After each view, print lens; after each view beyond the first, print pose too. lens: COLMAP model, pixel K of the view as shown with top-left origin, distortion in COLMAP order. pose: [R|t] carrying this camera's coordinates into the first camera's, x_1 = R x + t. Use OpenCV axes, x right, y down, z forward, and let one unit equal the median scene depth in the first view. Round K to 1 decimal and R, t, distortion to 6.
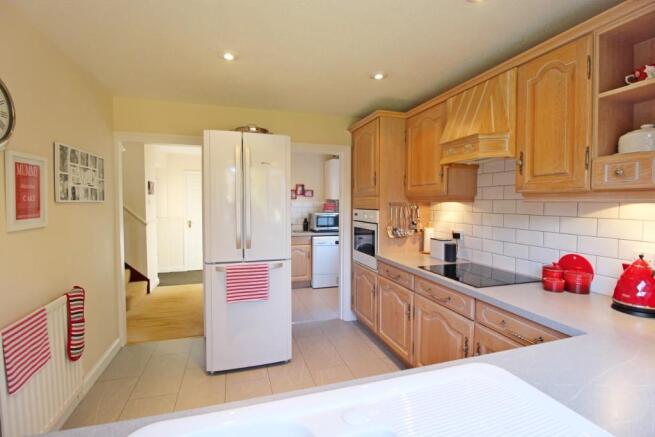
lens RADIAL K [[305.5, 0, 327.4], [0, 305.5, 212.1], [0, 0, 1]] dist [-0.014496, -0.000422]
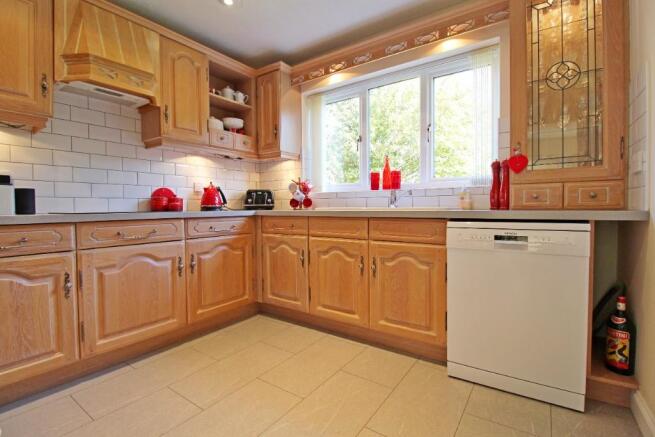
lens RADIAL K [[305.5, 0, 327.4], [0, 305.5, 212.1], [0, 0, 1]] dist [-0.014496, -0.000422]
pose [[-0.608400, -0.015061, 0.793487, -0.722707], [0.031510, 0.998573, 0.043114, 0.196695], [-0.793004, 0.051234, -0.607058, 1.151735]]
